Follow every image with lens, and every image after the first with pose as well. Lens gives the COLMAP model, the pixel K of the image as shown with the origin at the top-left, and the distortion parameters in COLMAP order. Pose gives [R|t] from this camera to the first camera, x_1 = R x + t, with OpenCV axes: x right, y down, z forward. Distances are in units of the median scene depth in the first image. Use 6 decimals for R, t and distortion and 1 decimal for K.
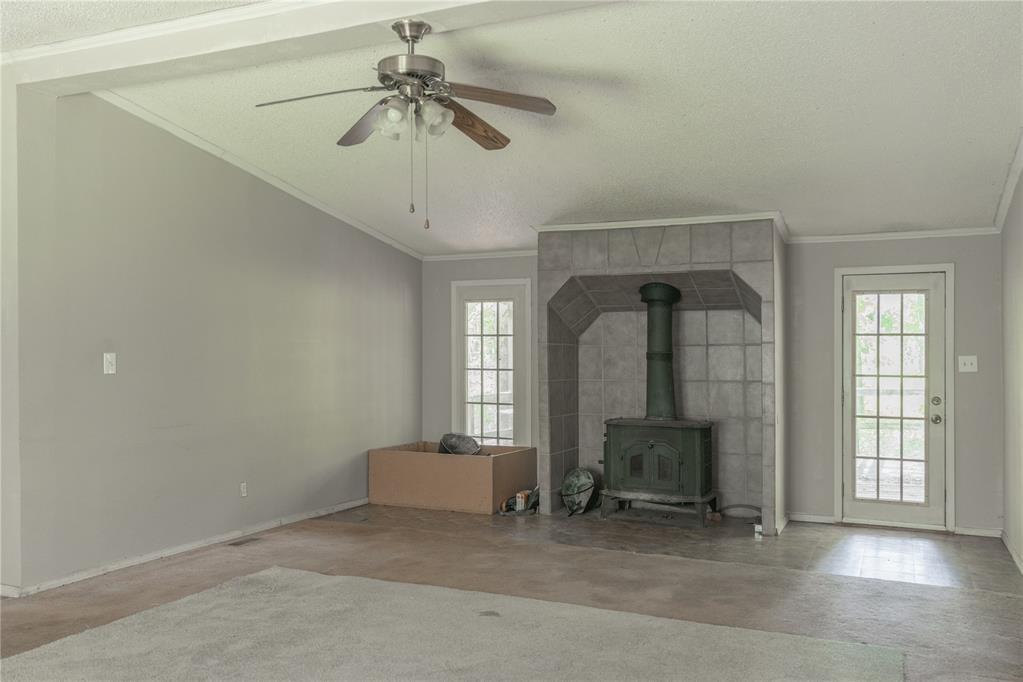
lens RADIAL K [[891.4, 0, 513.5], [0, 891.4, 340.7], [0, 0, 1]] dist [-0.005560, -0.002503]
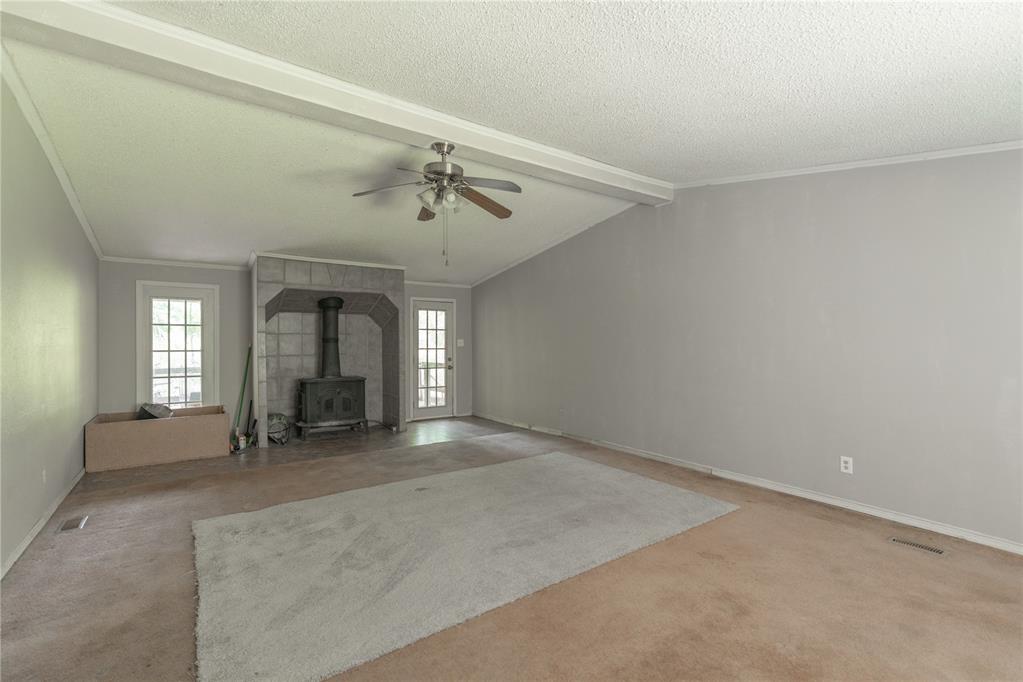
lens RADIAL K [[499.0, 0, 512.5], [0, 499.0, 339.8], [0, 0, 1]] dist [0.005893, 0.000385]
pose [[0.454877, -0.005485, 0.890537, -0.568532], [-0.013451, 0.999825, 0.013028, -0.000454], [-0.890452, -0.017904, 0.454724, 0.281672]]
